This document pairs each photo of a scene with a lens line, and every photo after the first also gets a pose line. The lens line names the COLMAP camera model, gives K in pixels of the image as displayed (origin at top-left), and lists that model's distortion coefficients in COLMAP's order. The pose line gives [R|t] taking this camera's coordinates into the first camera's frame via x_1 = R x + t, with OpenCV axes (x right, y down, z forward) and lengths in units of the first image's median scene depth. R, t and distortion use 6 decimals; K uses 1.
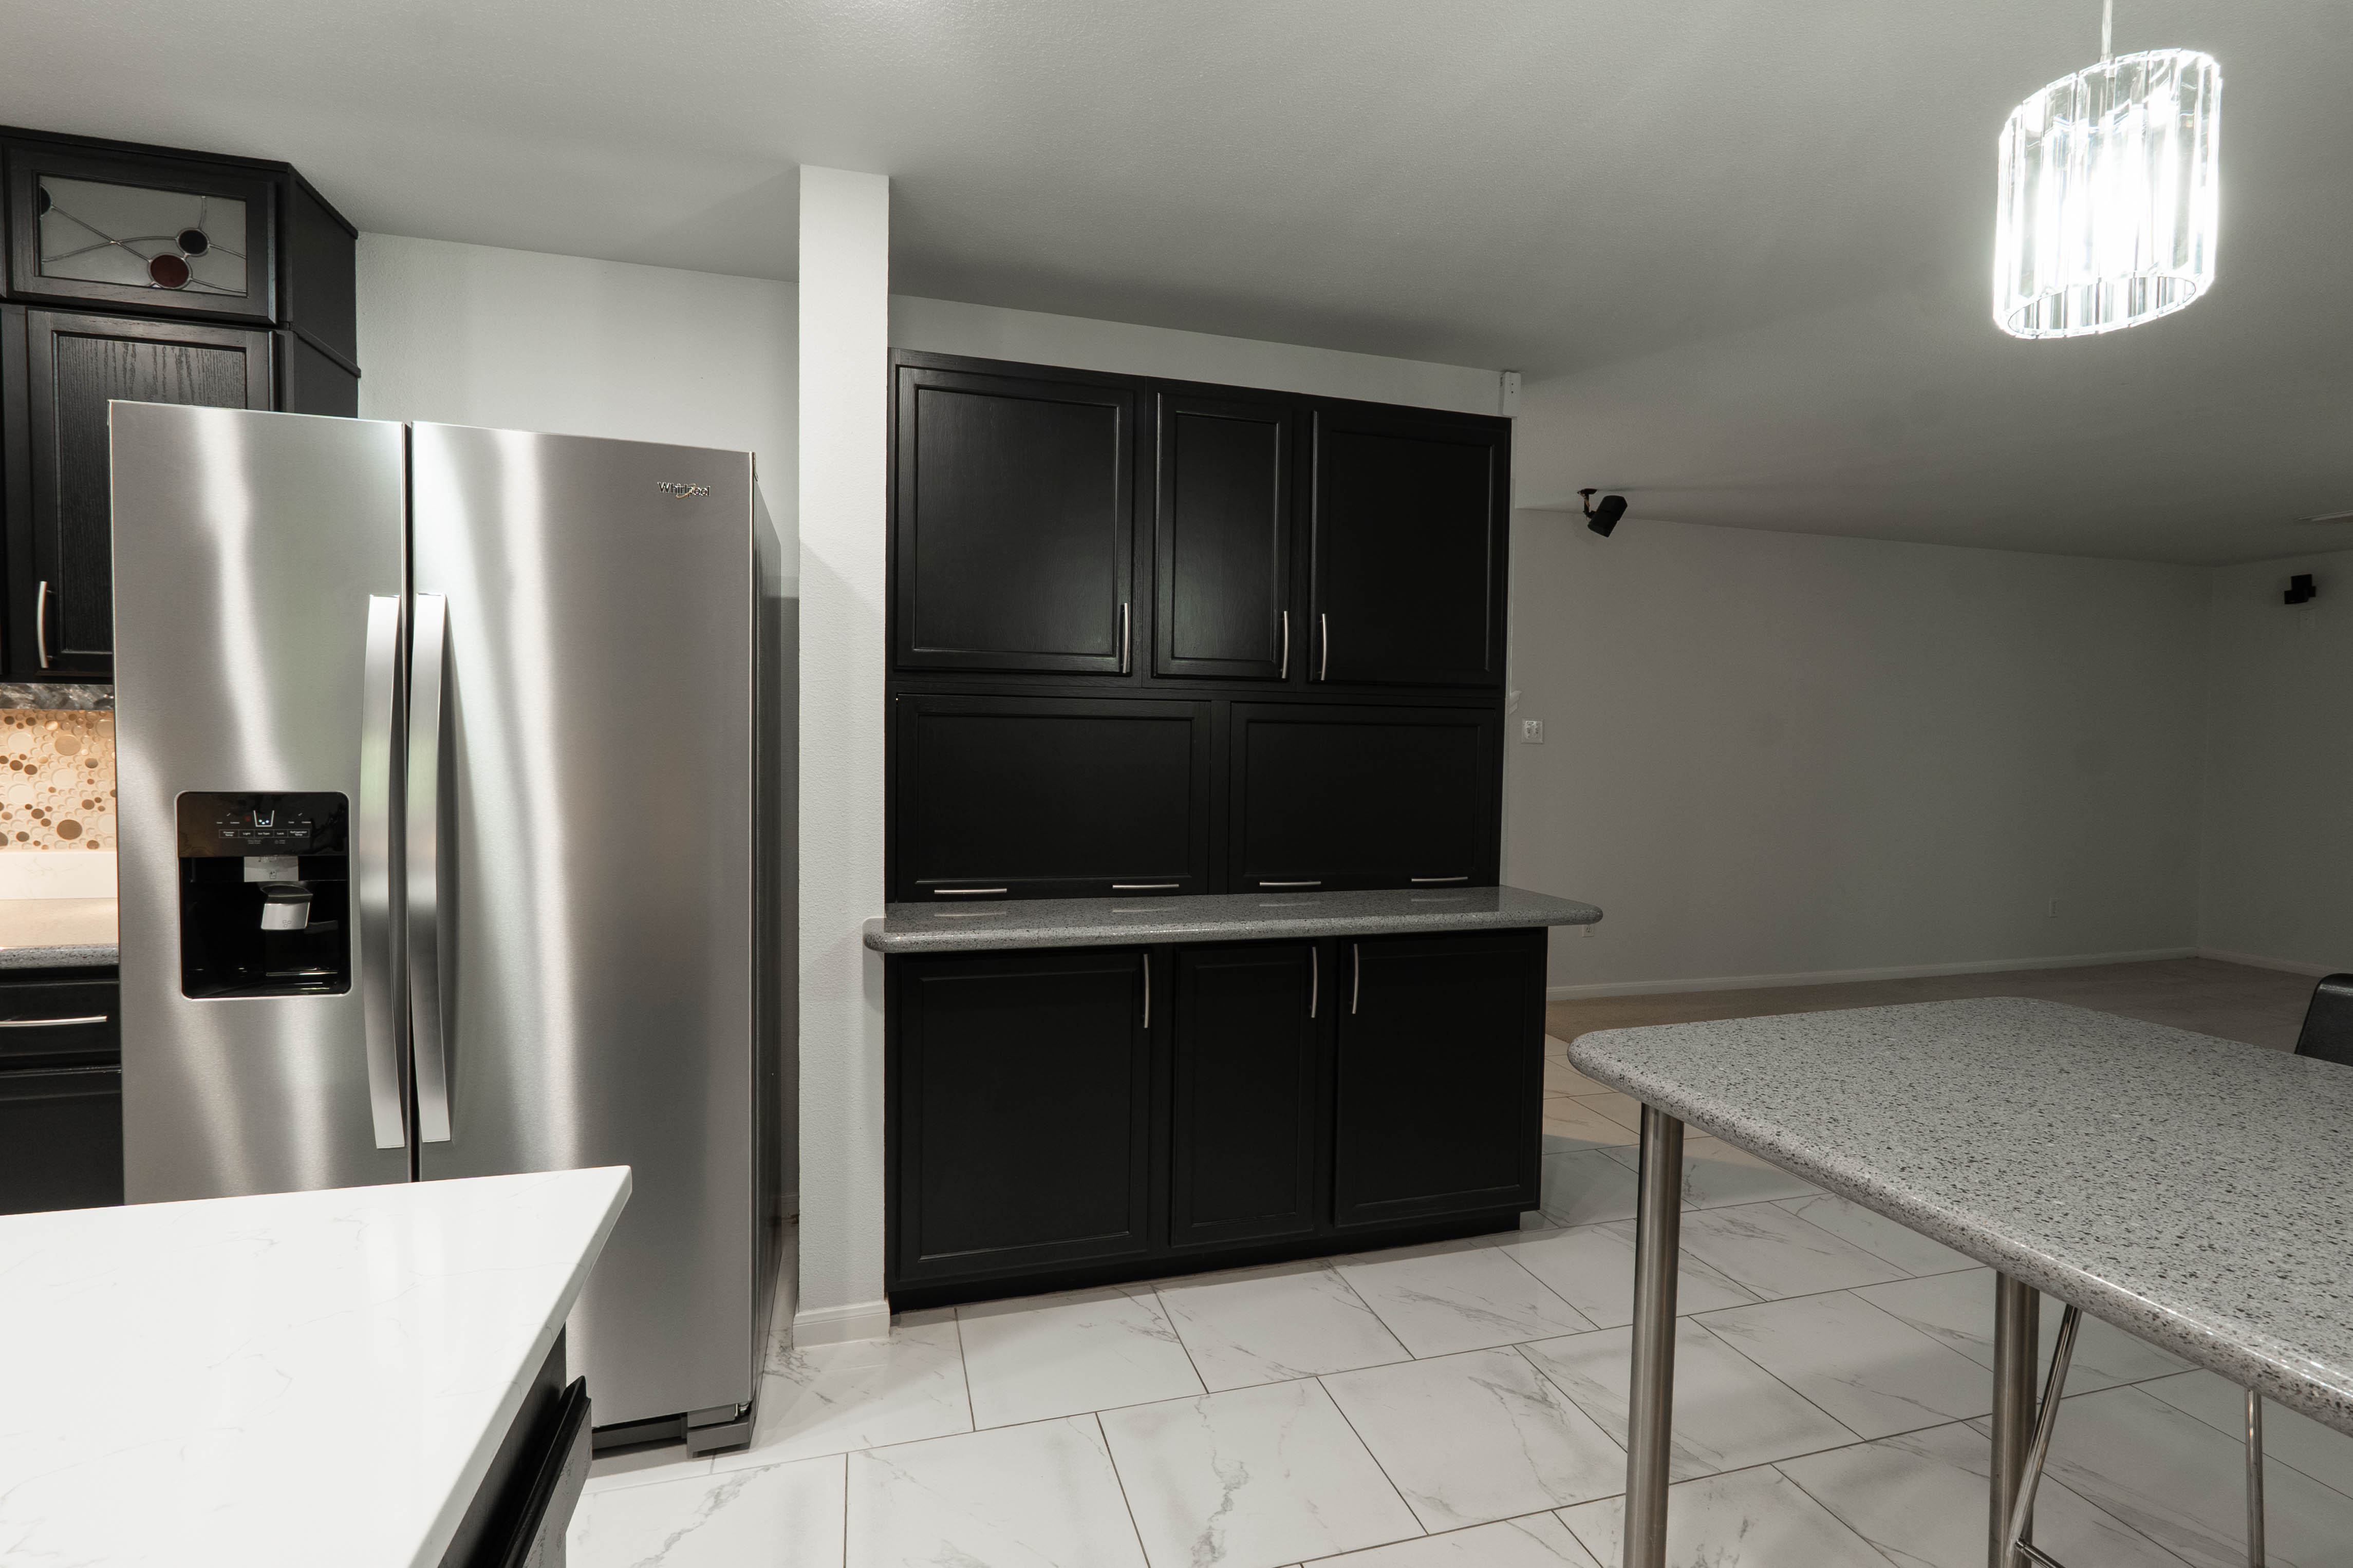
lens RADIAL K [[1076.4, 0, 1167.8], [0, 1076.4, 781.5], [0, 0, 1]] dist [-0.005351, -0.000154]
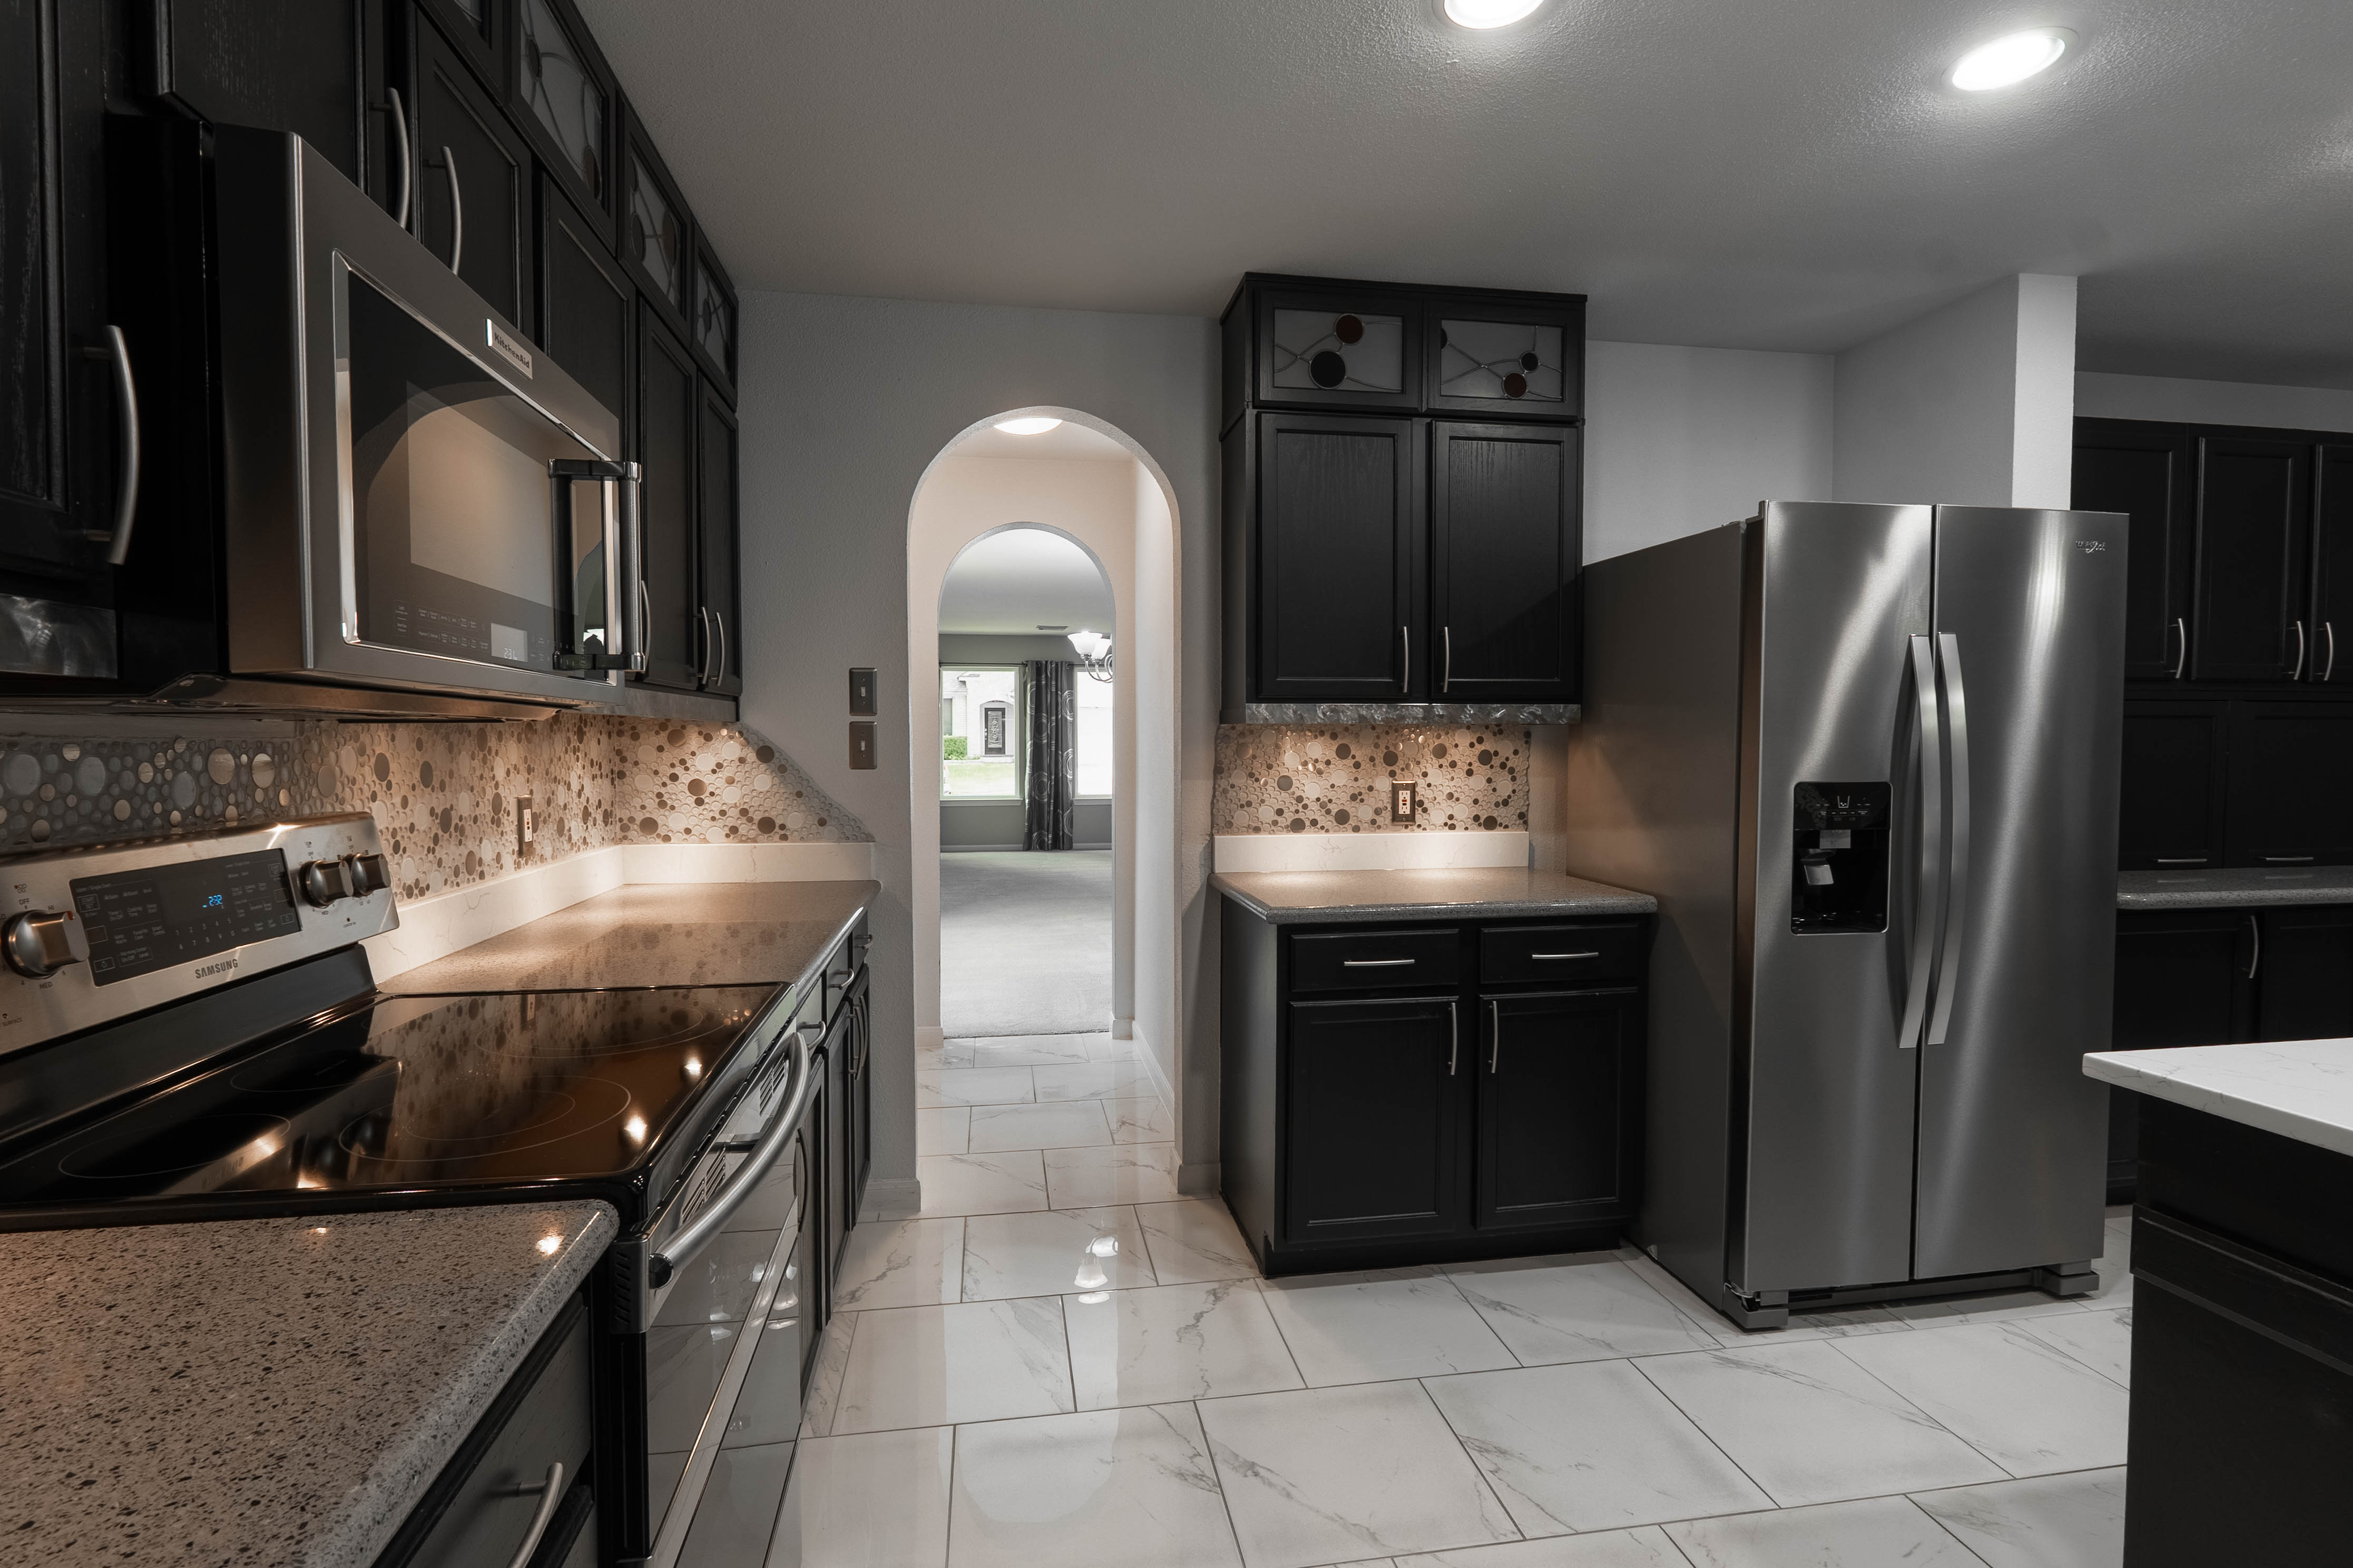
lens RADIAL K [[1076.4, 0, 1167.8], [0, 1076.4, 781.5], [0, 0, 1]] dist [-0.005351, -0.000154]
pose [[0.992782, -0.011435, -0.119391, -1.368640], [0.011935, 0.999923, 0.003480, -0.006284], [0.119342, -0.004880, 0.992841, -0.397512]]
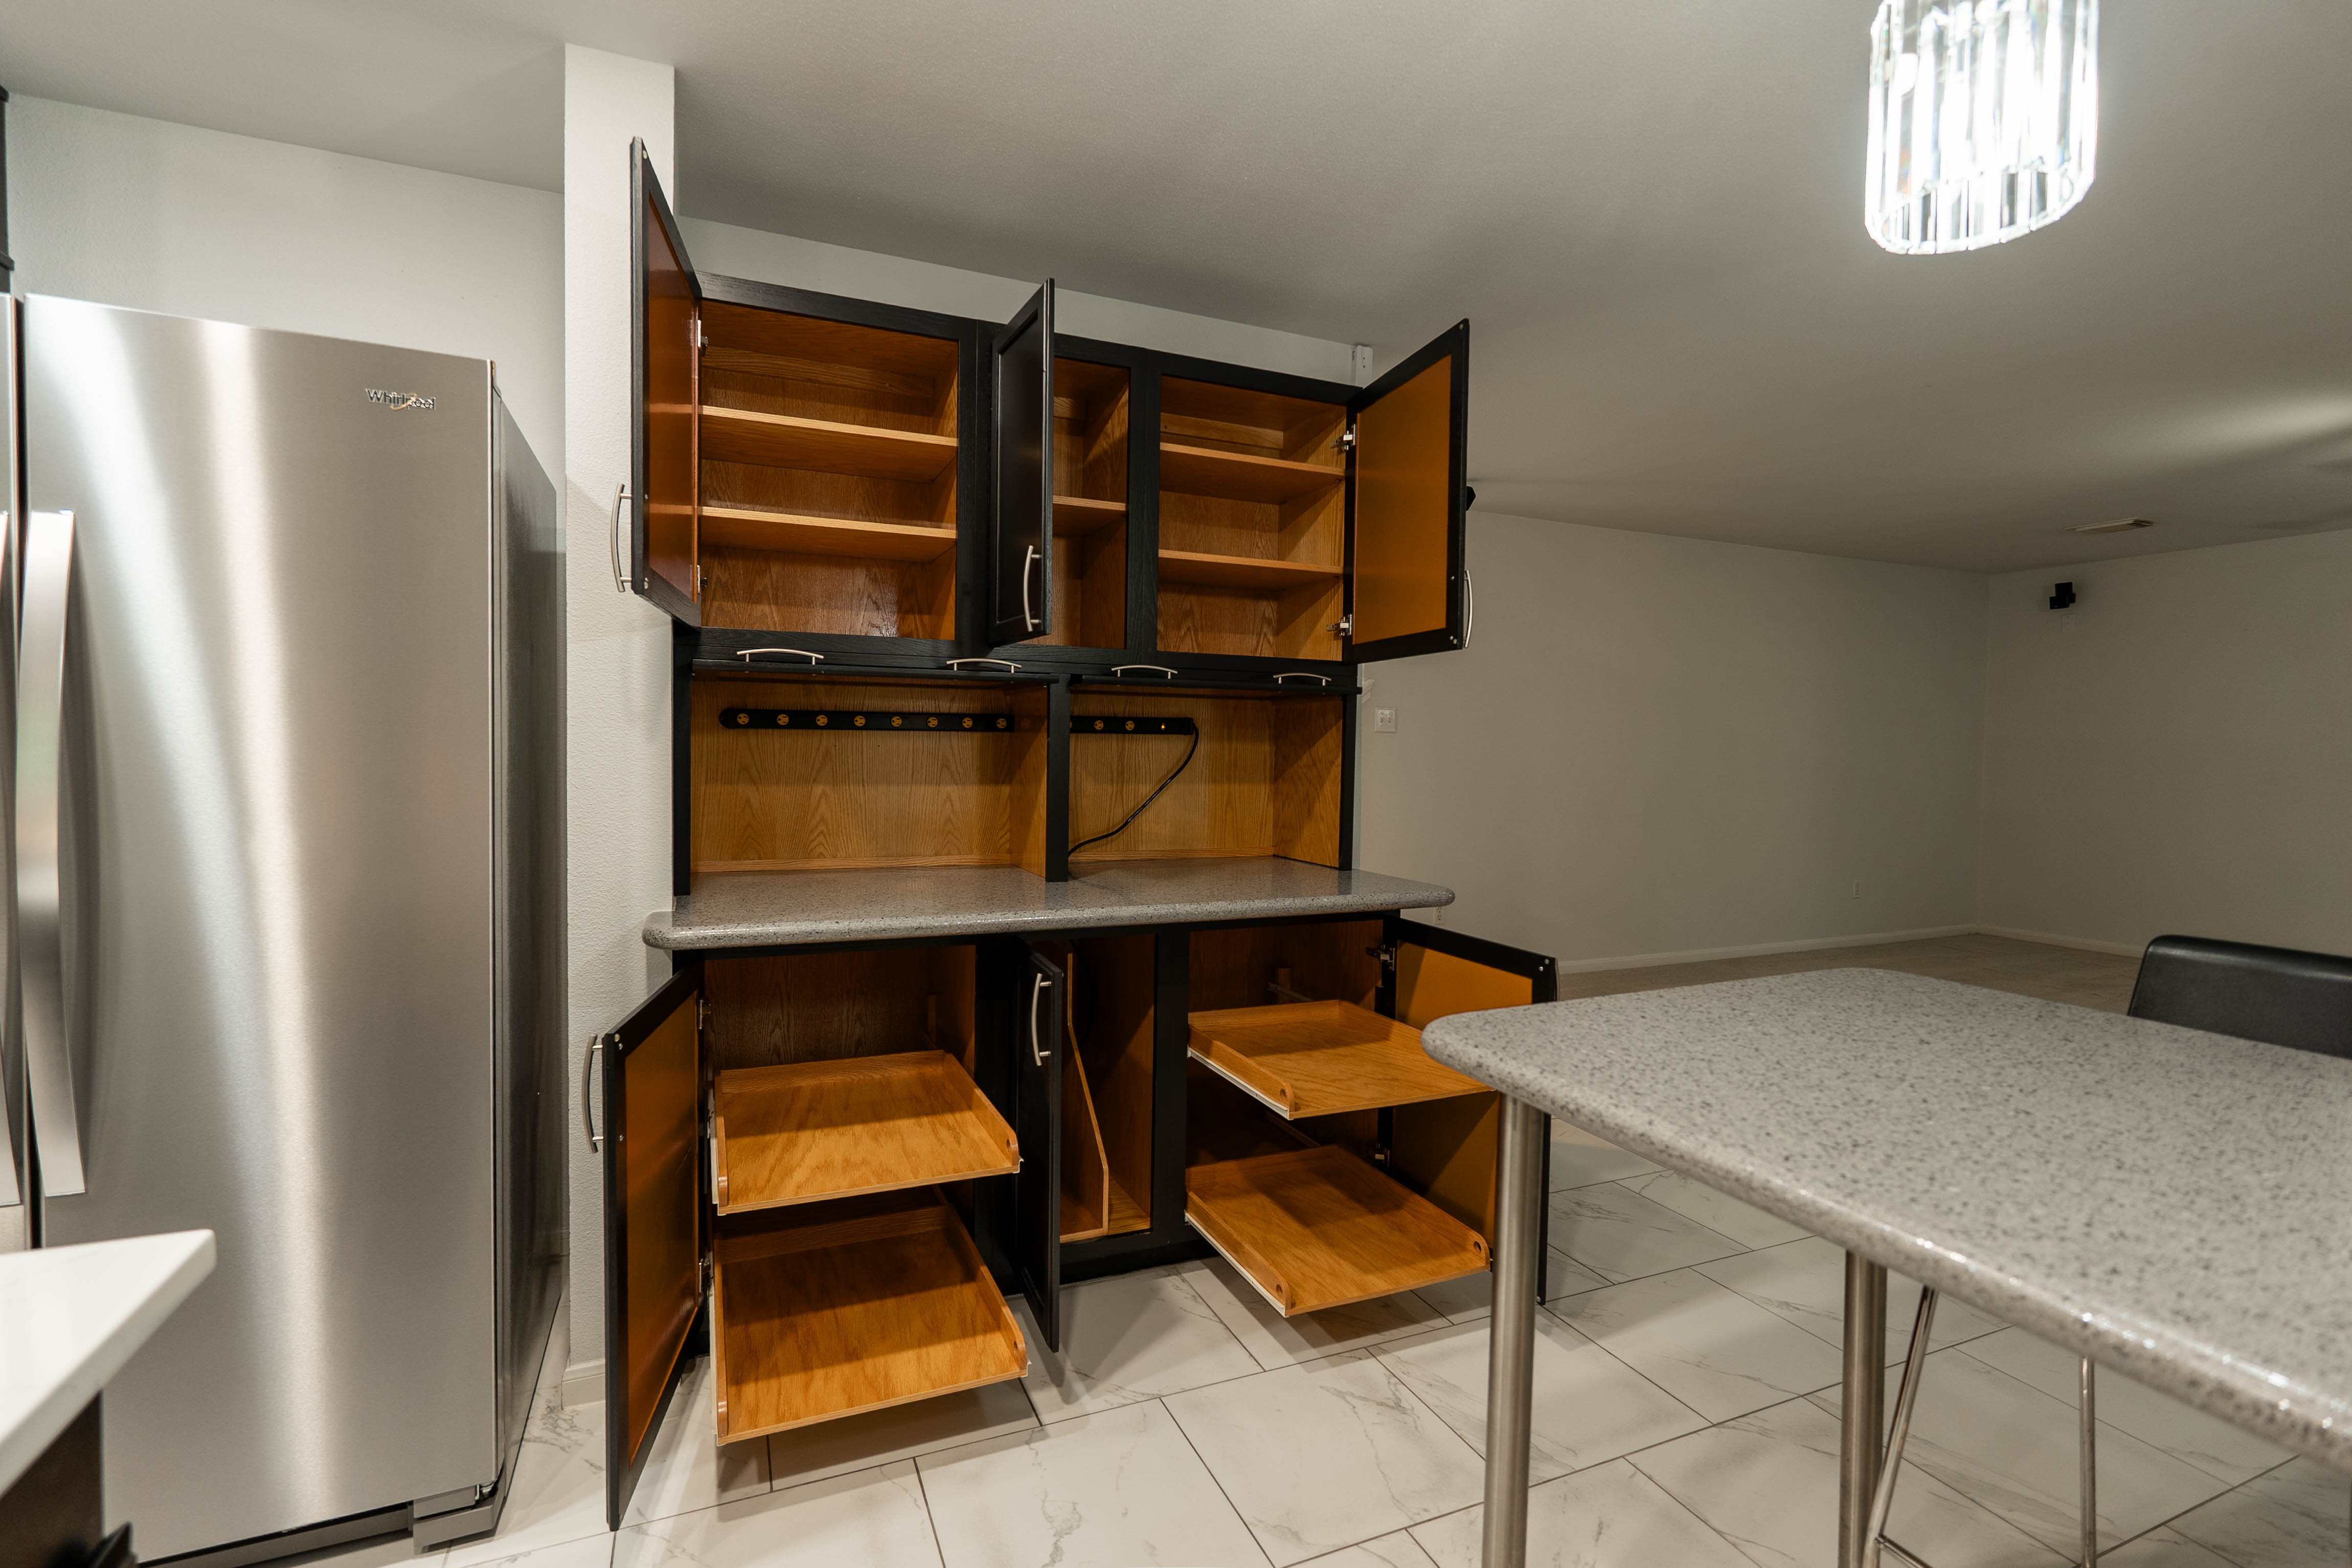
lens RADIAL K [[1076.0, 0, 1167.3], [0, 1076.0, 781.5], [0, 0, 1]] dist [-0.005351, -0.000154]
pose [[0.992054, -0.002549, 0.125784, 0.034294], [0.002296, 0.999995, 0.002161, 0.023970], [-0.125789, -0.001855, 0.992055, 0.094621]]
